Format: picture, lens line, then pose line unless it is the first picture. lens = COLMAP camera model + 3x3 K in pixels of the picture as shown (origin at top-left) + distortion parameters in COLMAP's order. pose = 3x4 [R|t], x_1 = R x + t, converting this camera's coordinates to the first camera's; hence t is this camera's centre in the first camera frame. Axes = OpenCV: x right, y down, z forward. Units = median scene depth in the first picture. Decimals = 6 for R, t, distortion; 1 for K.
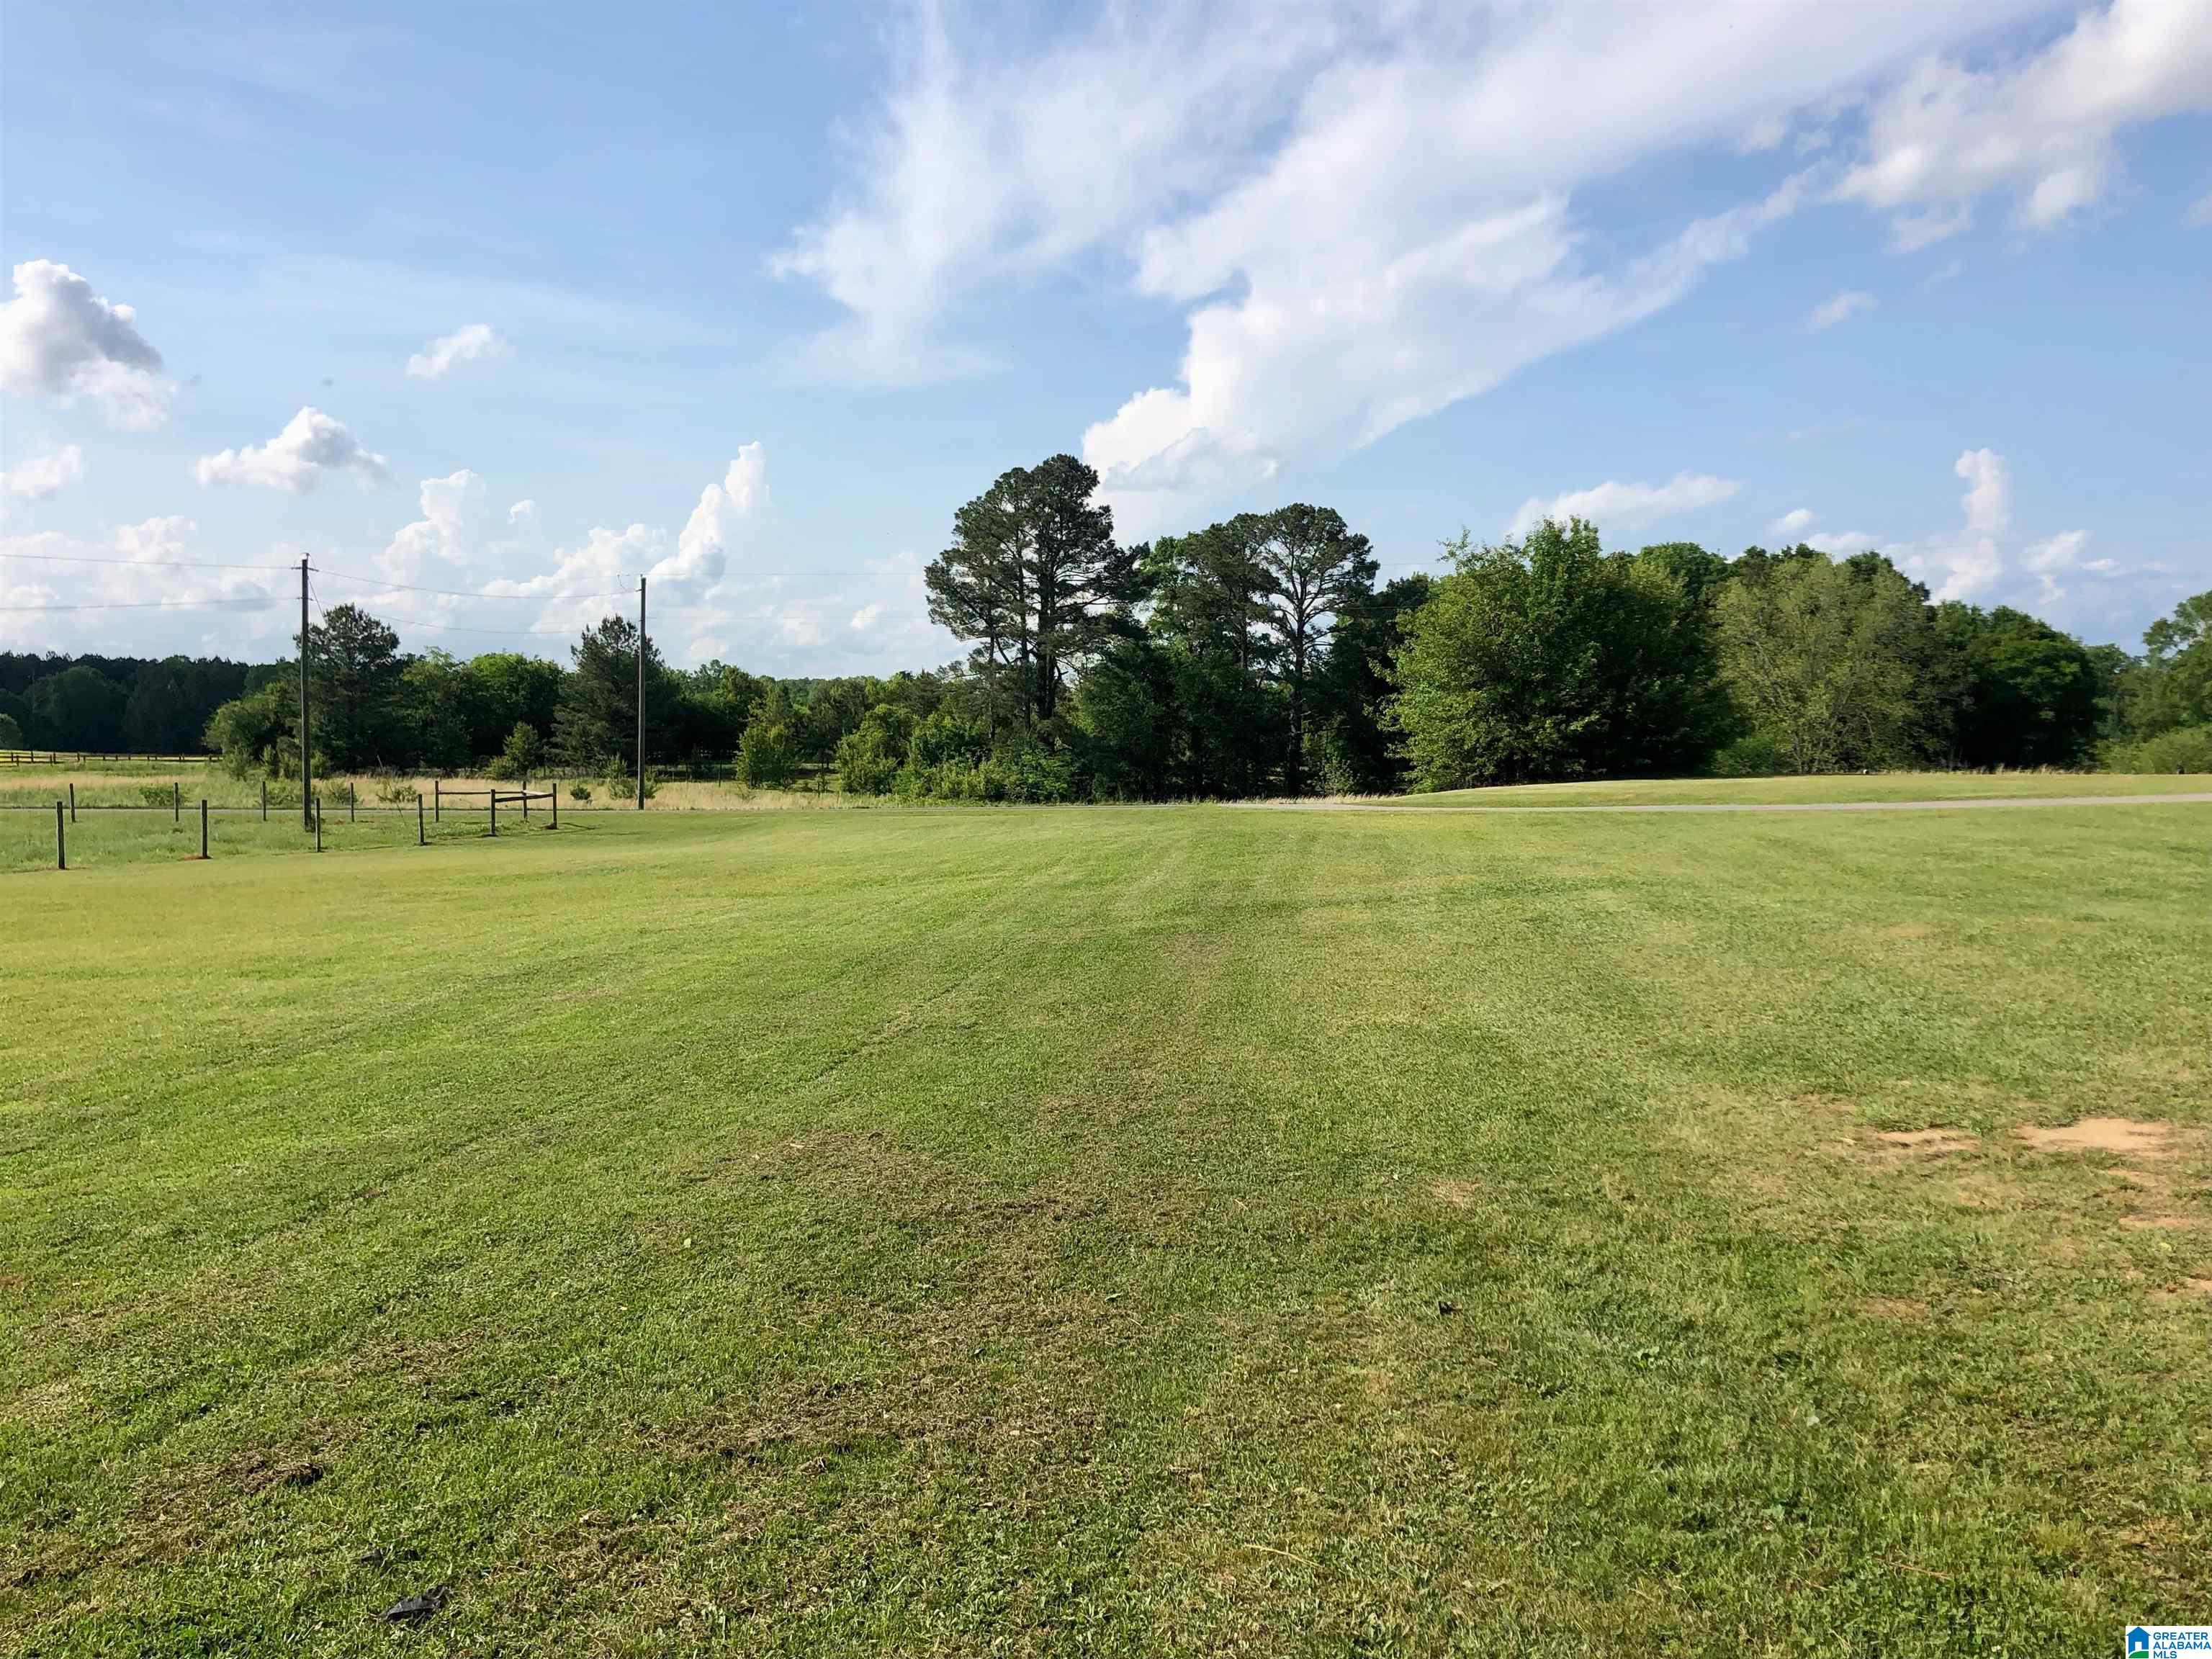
lens RADIAL K [[1799.6, 0, 1105.8], [0, 1799.6, 826.2], [0, 0, 1]] dist [0.050596, -0.050965]
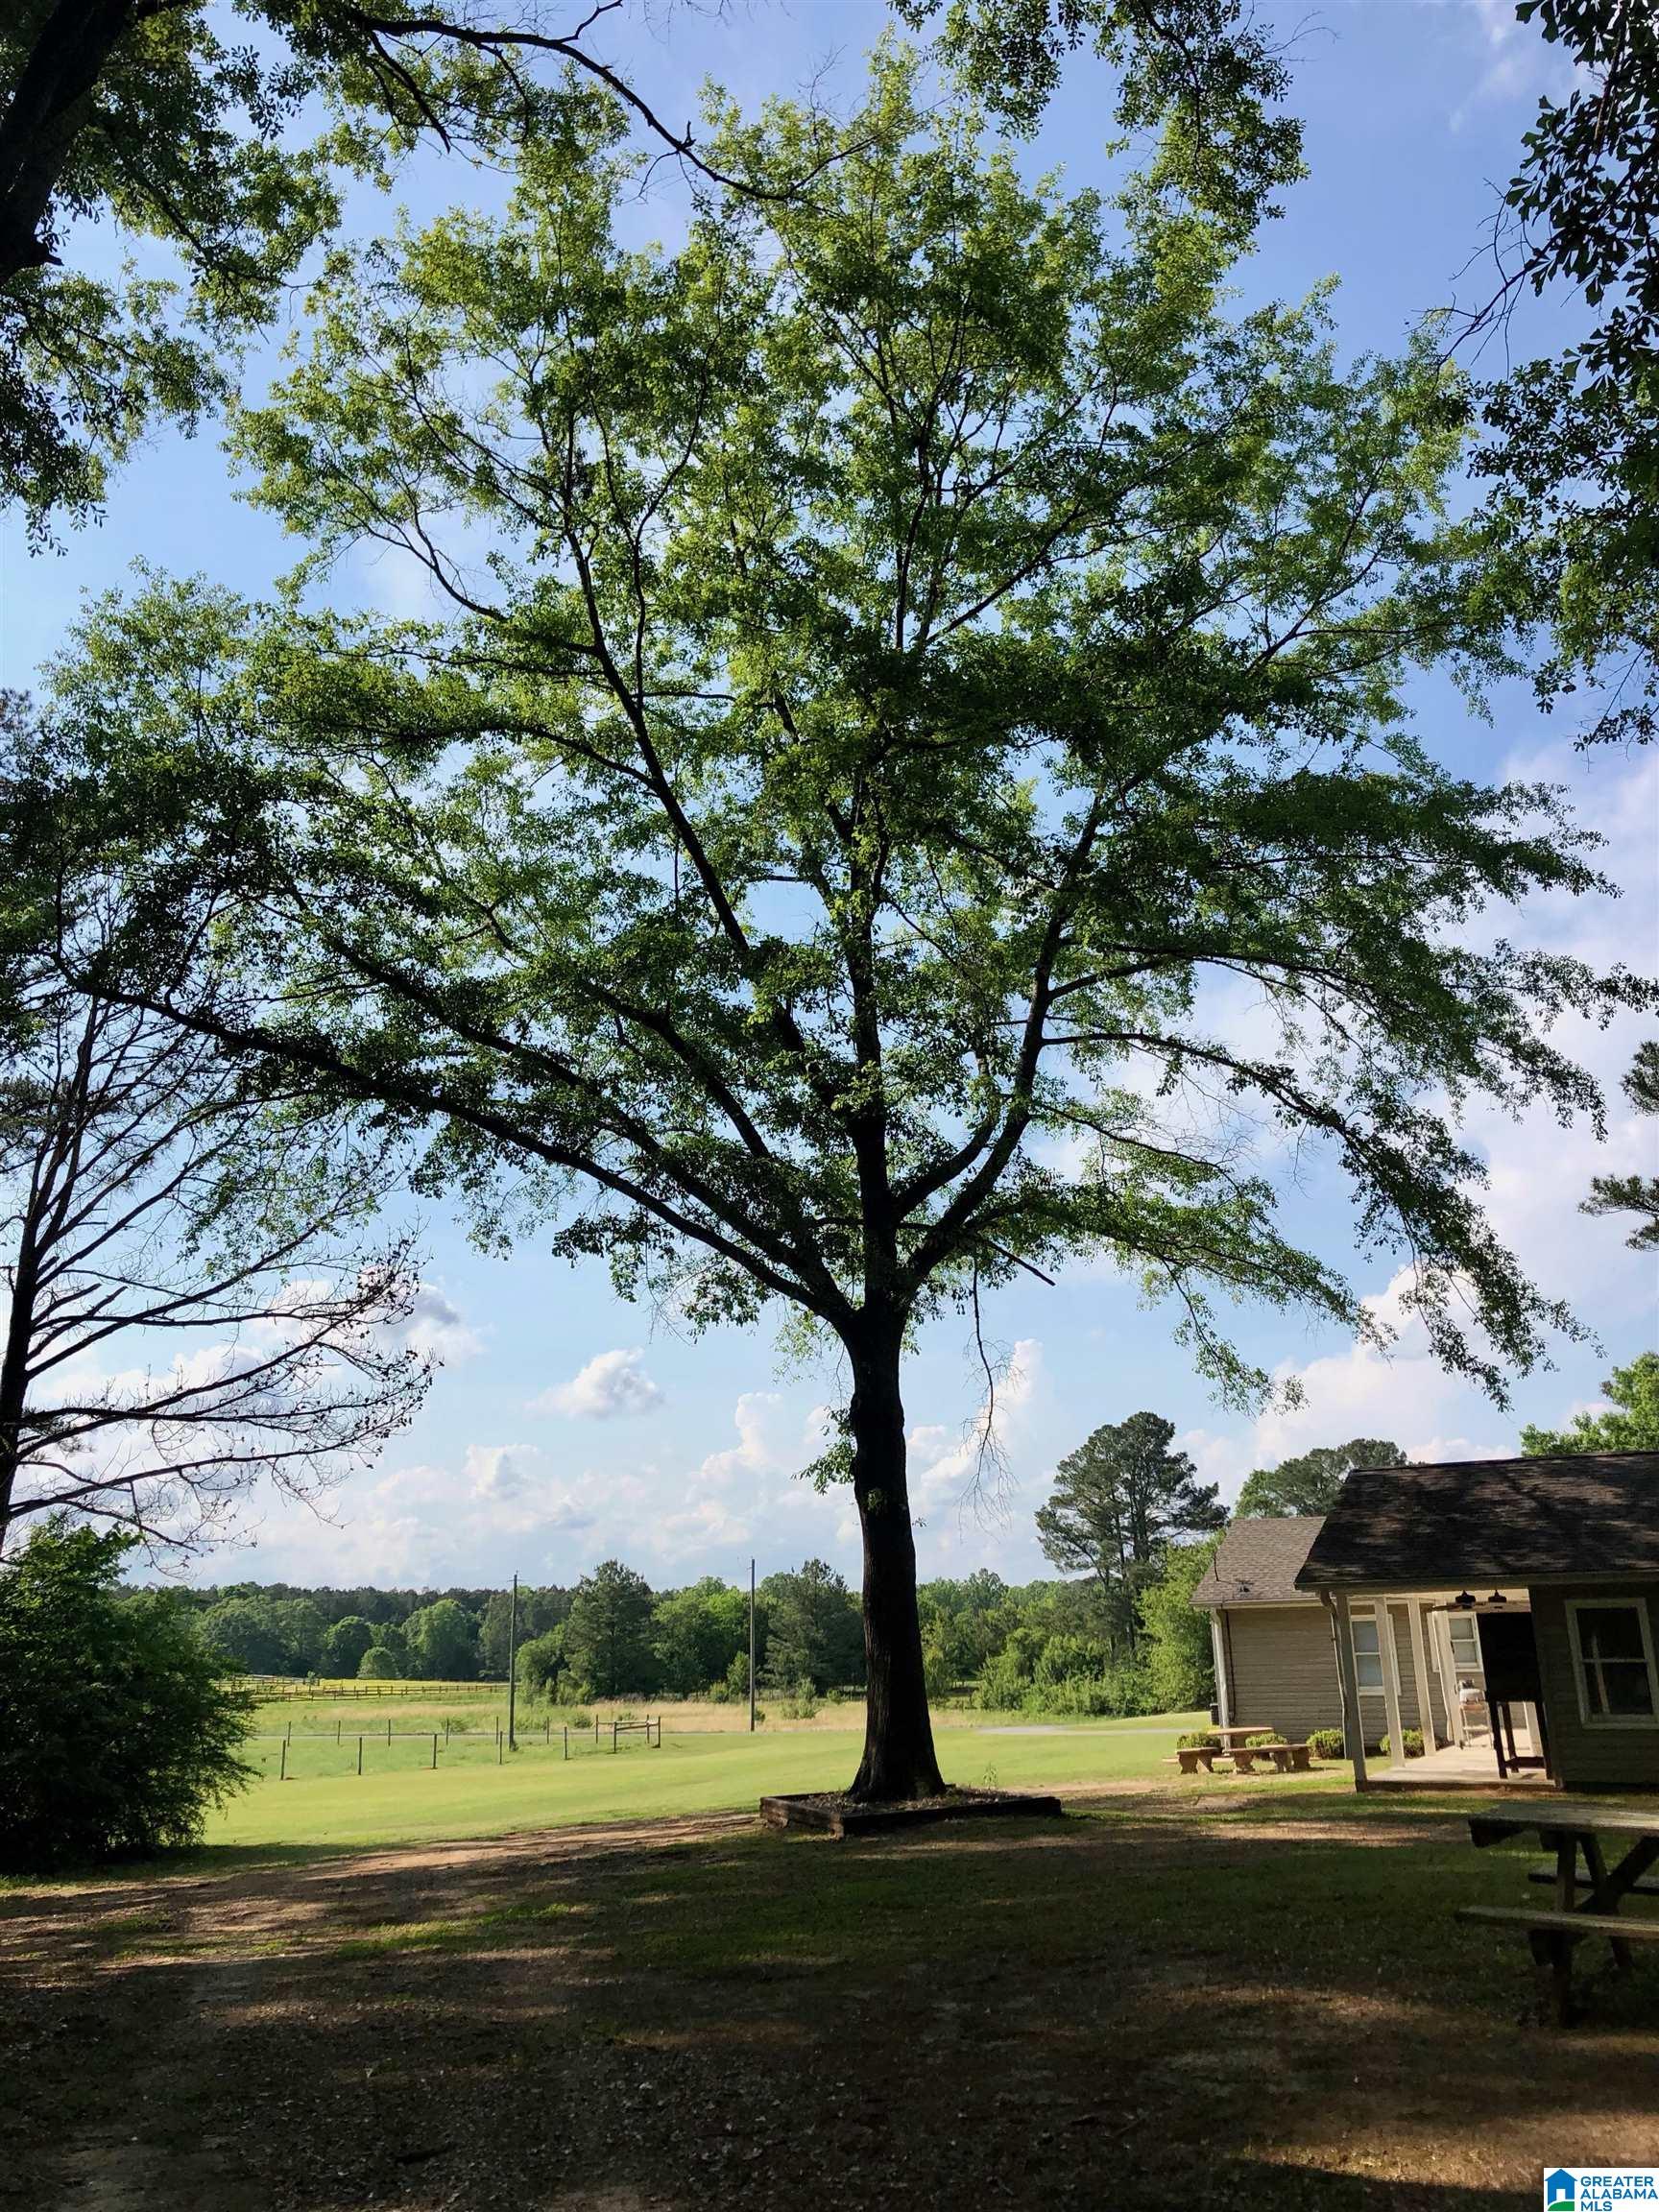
lens RADIAL K [[1799.6, 0, 827.3], [0, 1799.6, 1093.7], [0, 0, 1]] dist [0.050596, -0.050965]
pose [[0.949526, -0.116062, -0.291428, 0.150612], [0.011857, 0.941652, -0.336380, -0.000871], [0.313465, 0.315946, 0.895499, -0.222238]]
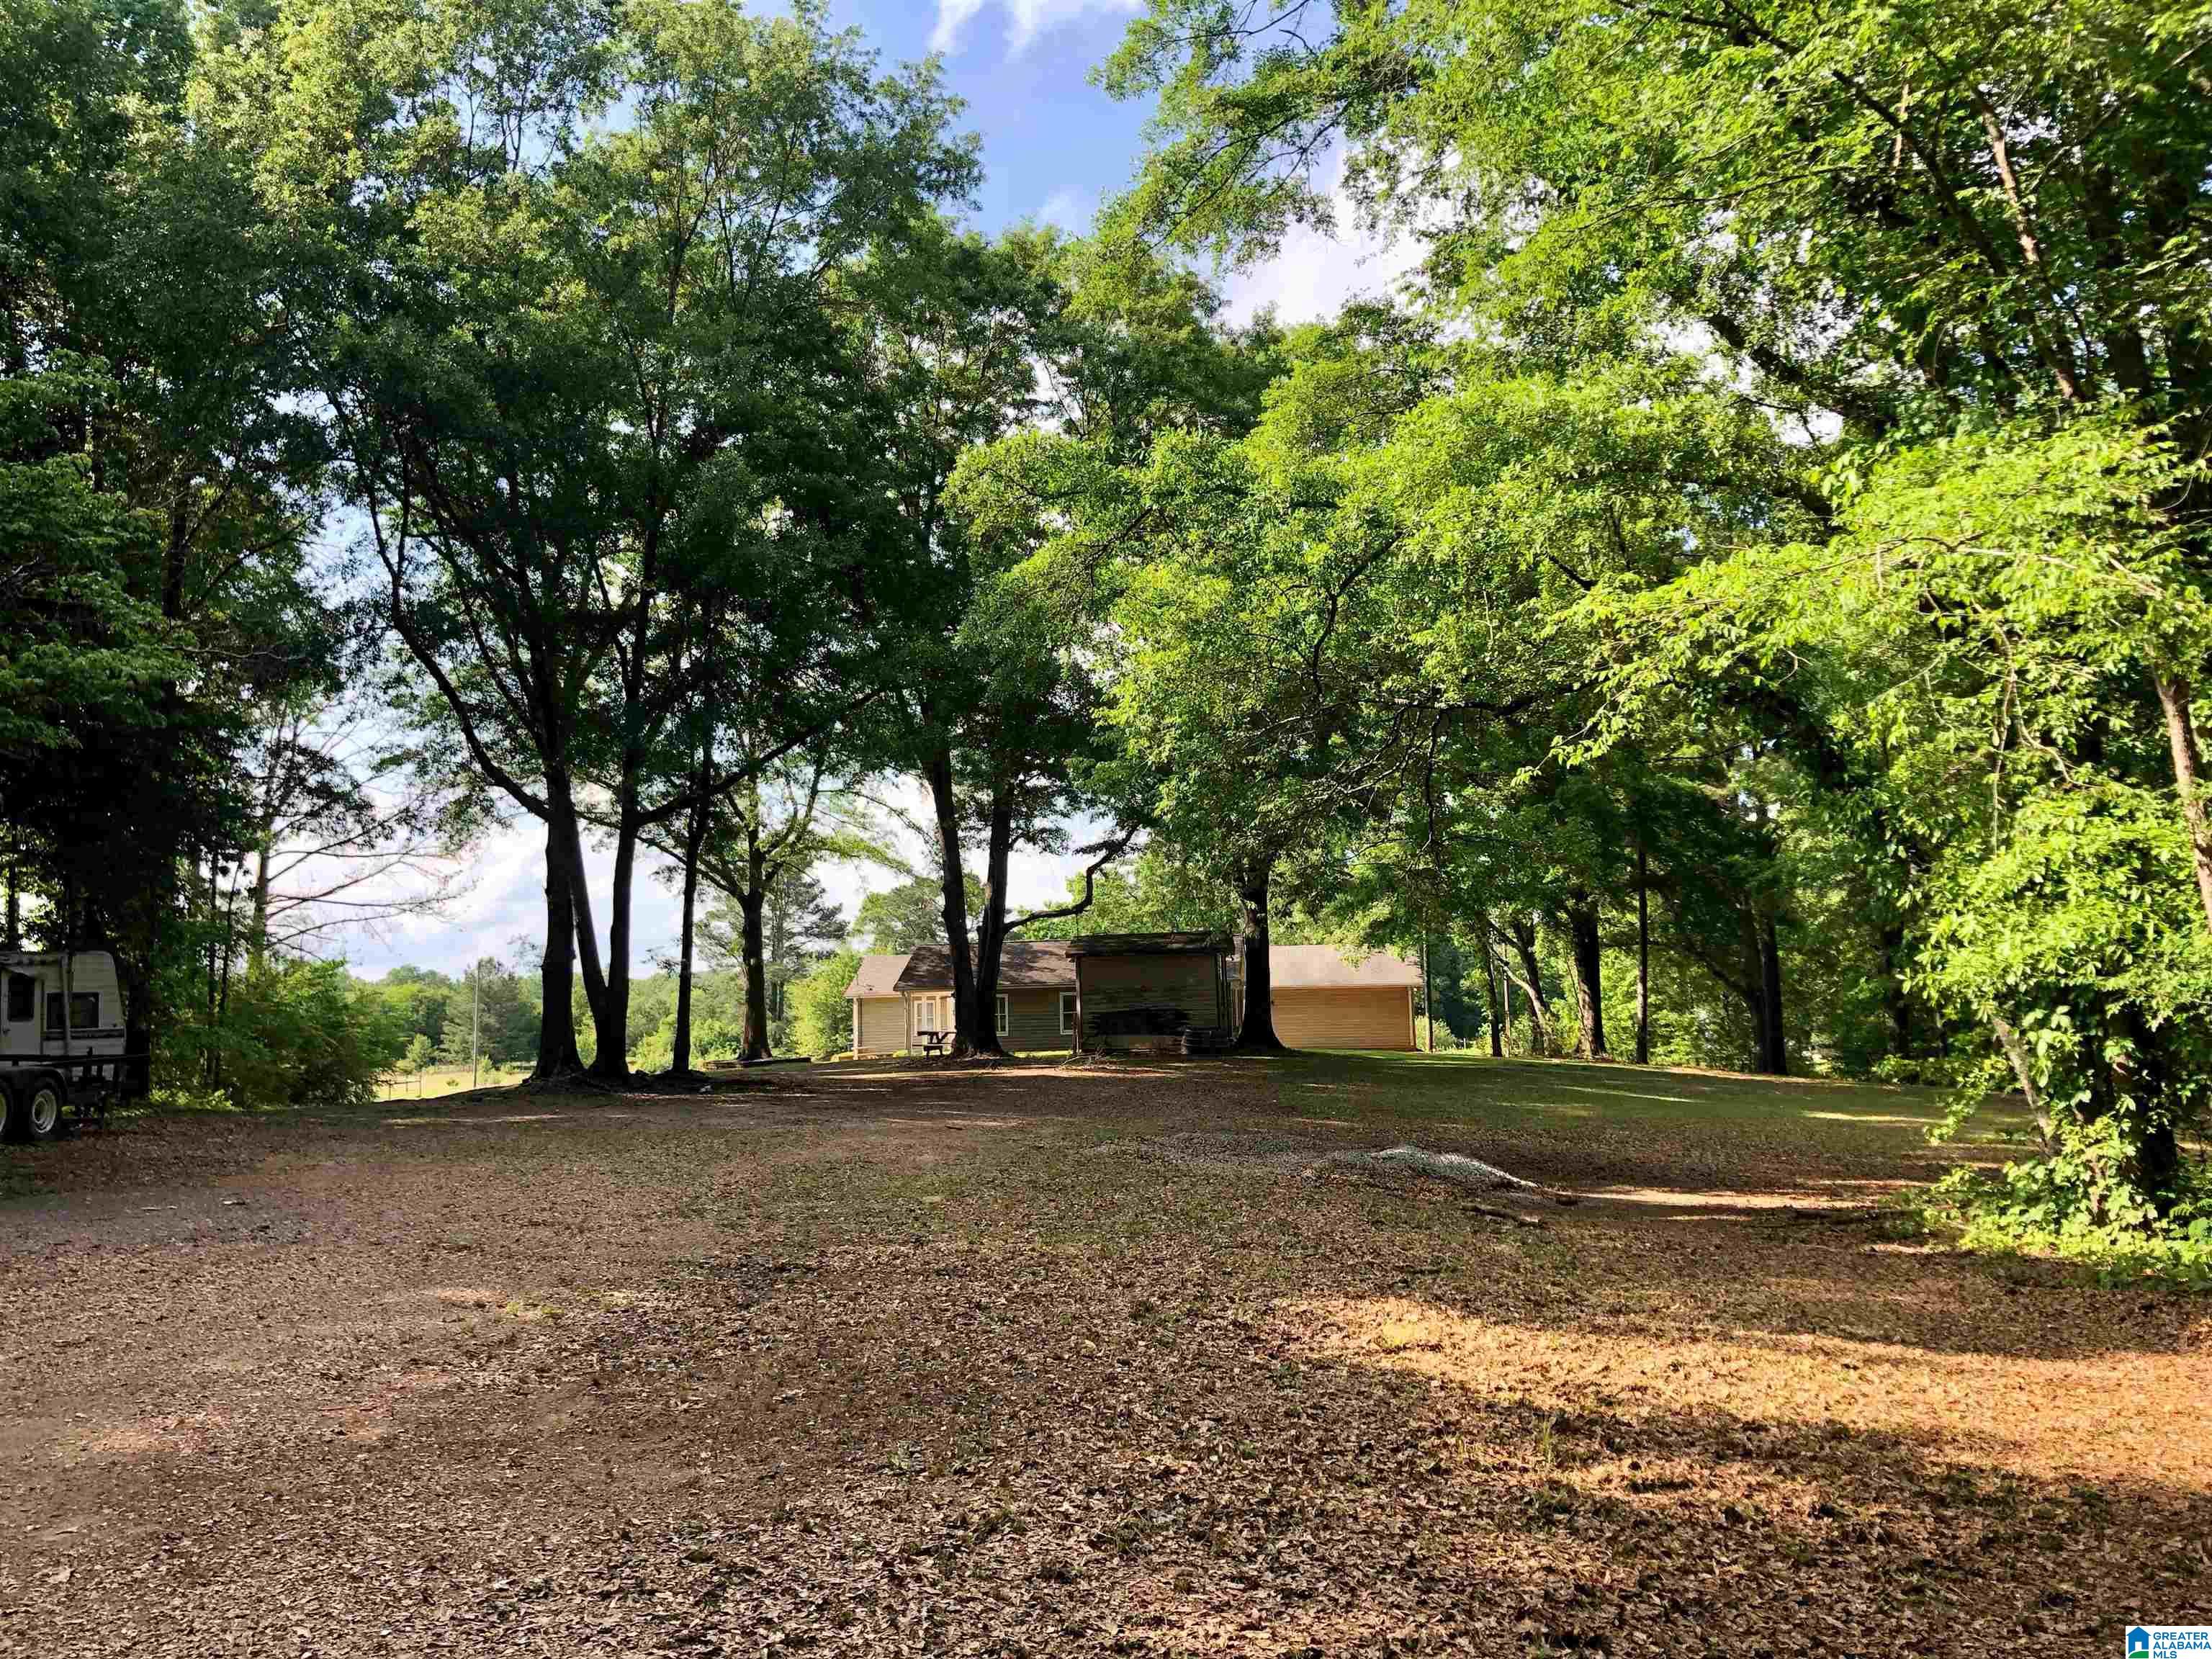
lens RADIAL K [[1799.6, 0, 1104.5], [0, 1799.6, 823.3], [0, 0, 1]] dist [0.050596, -0.050965]
pose [[0.998676, -0.025083, 0.044908, 0.171506], [0.031731, 0.987553, -0.154055, 0.016365], [-0.040485, 0.155276, 0.987041, -0.500962]]
